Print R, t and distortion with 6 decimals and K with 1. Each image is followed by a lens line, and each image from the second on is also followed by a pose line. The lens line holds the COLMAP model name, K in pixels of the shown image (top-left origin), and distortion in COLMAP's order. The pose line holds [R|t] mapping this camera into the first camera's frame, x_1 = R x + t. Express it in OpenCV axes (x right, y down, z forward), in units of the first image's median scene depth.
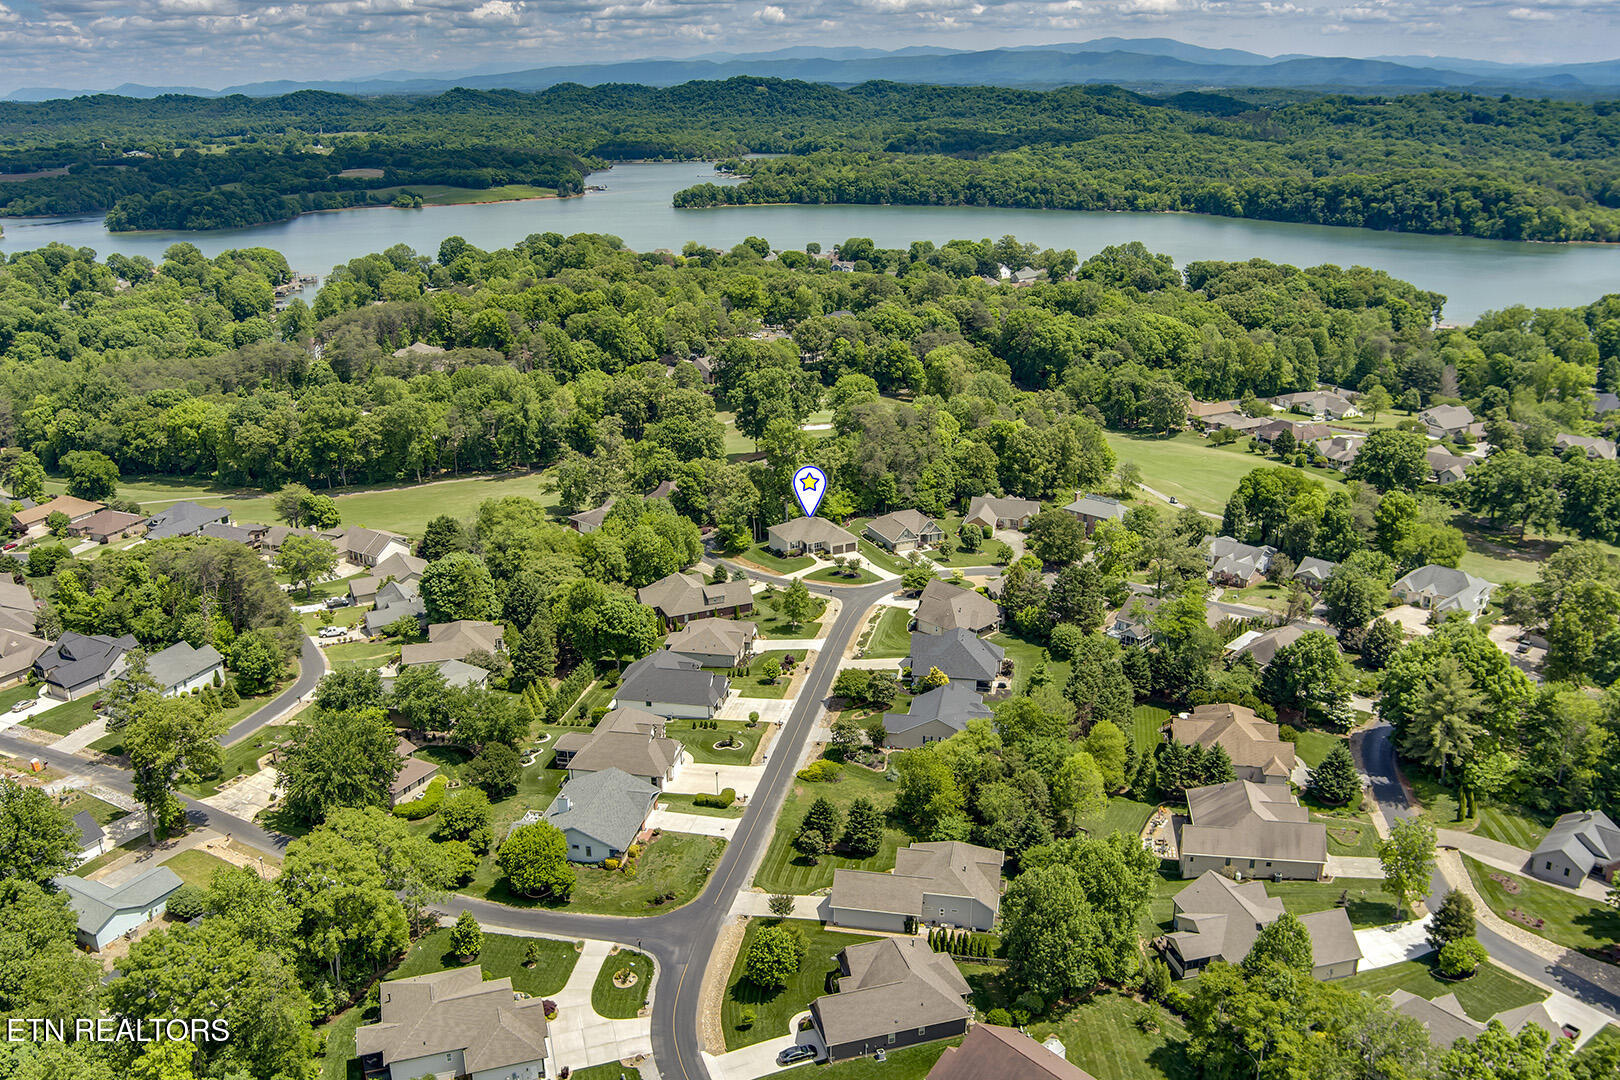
lens RADIAL K [[1343.6, 0, 807.2], [0, 1343.6, 582.6], [0, 0, 1]] dist [-0.073919, 0.019721]
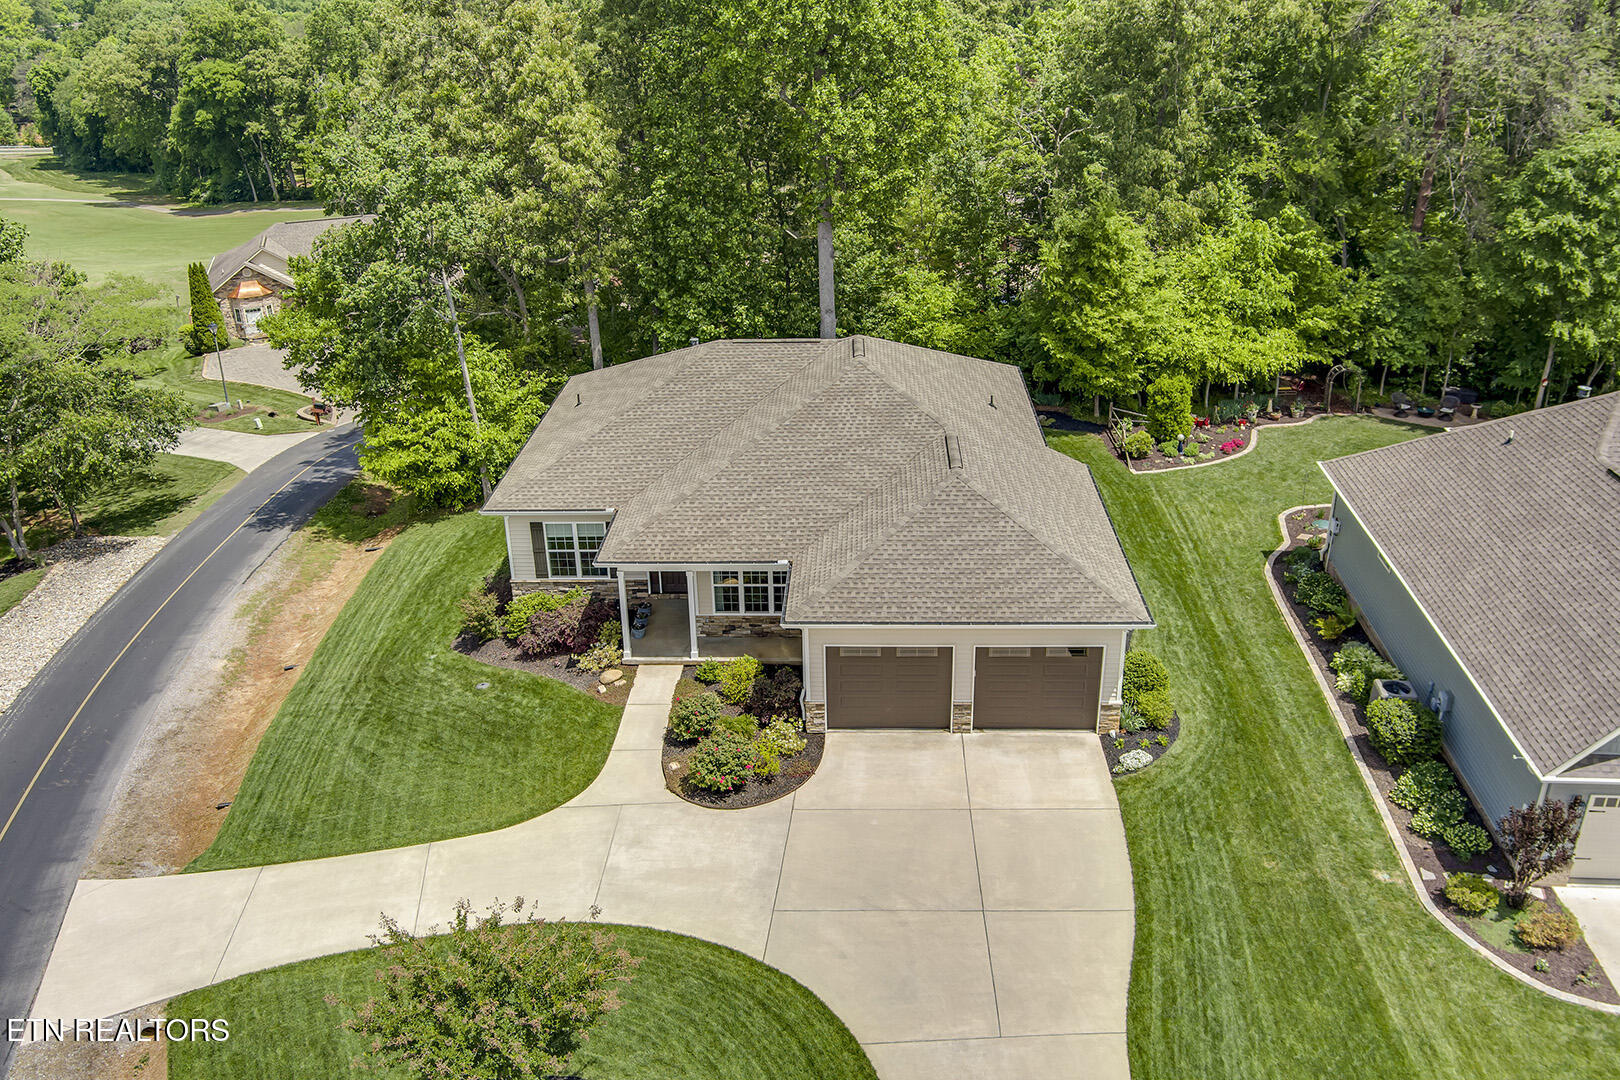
lens RADIAL K [[1341.9, 0, 836.1], [0, 1341.9, 574.2], [0, 0, 1]] dist [-0.079222, 0.004019]
pose [[0.889961, 0.200587, -0.409554, 0.053542], [-0.159008, 0.978200, 0.133570, -0.041581], [0.427418, -0.053750, 0.902455, 0.843836]]
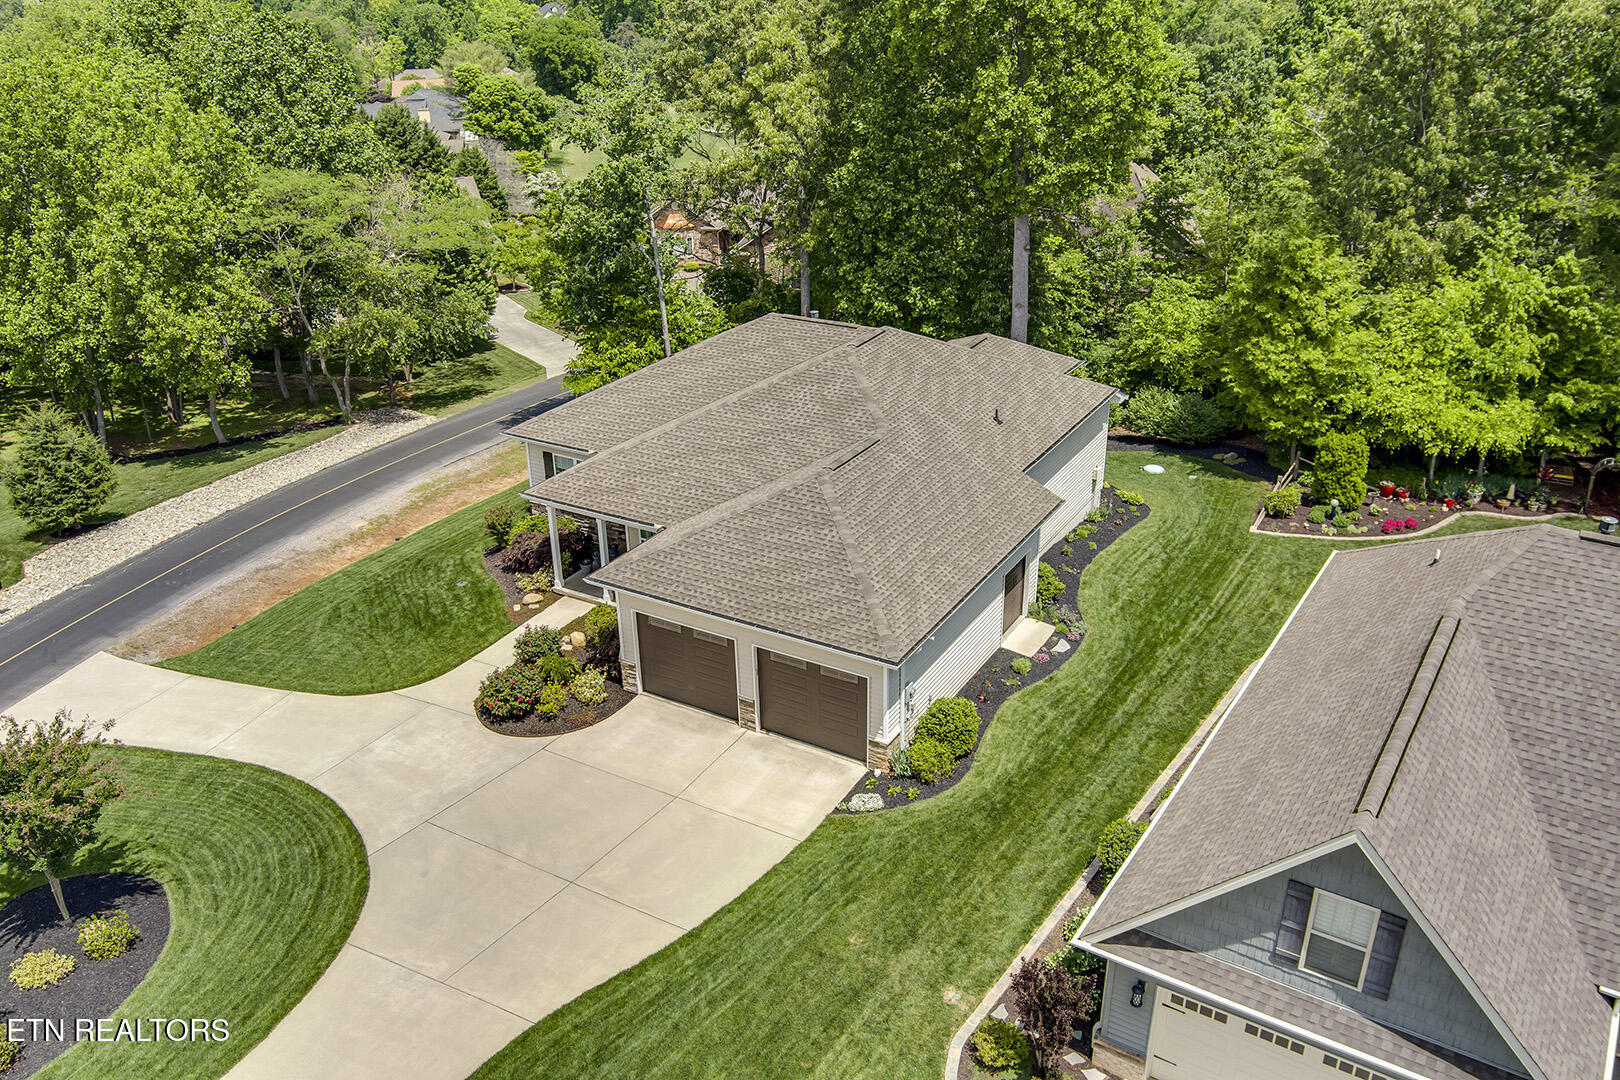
lens RADIAL K [[1343.6, 0, 807.2], [0, 1343.6, 582.6], [0, 0, 1]] dist [-0.073919, 0.019721]
pose [[0.554097, 0.382098, -0.739579, 0.091434], [-0.284216, 0.921883, 0.263349, -0.054339], [0.782431, 0.064280, 0.619411, 0.875241]]
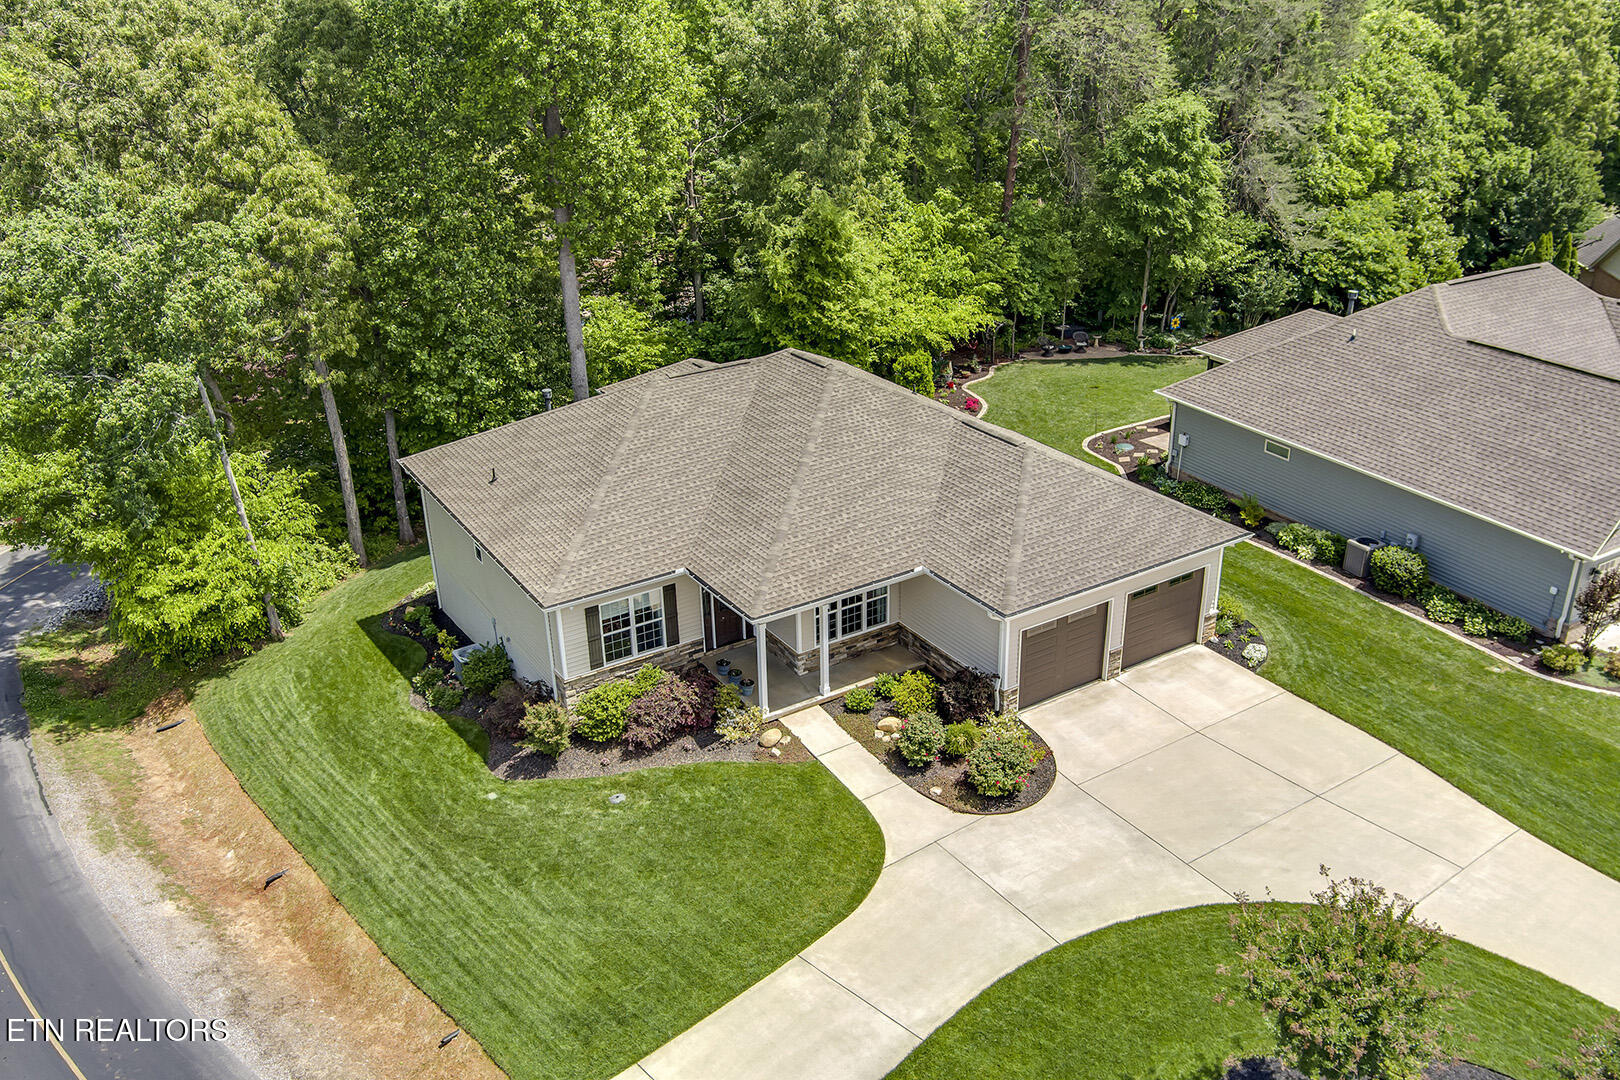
lens RADIAL K [[1331.1, 0, 848.0], [0, 1331.1, 540.4], [0, 0, 1]] dist [-0.067179, 0.005444]
pose [[0.990148, -0.053050, 0.129584, -0.005304], [0.044767, 0.996814, 0.066019, -0.037678], [-0.132673, -0.059567, 0.989368, 0.835448]]
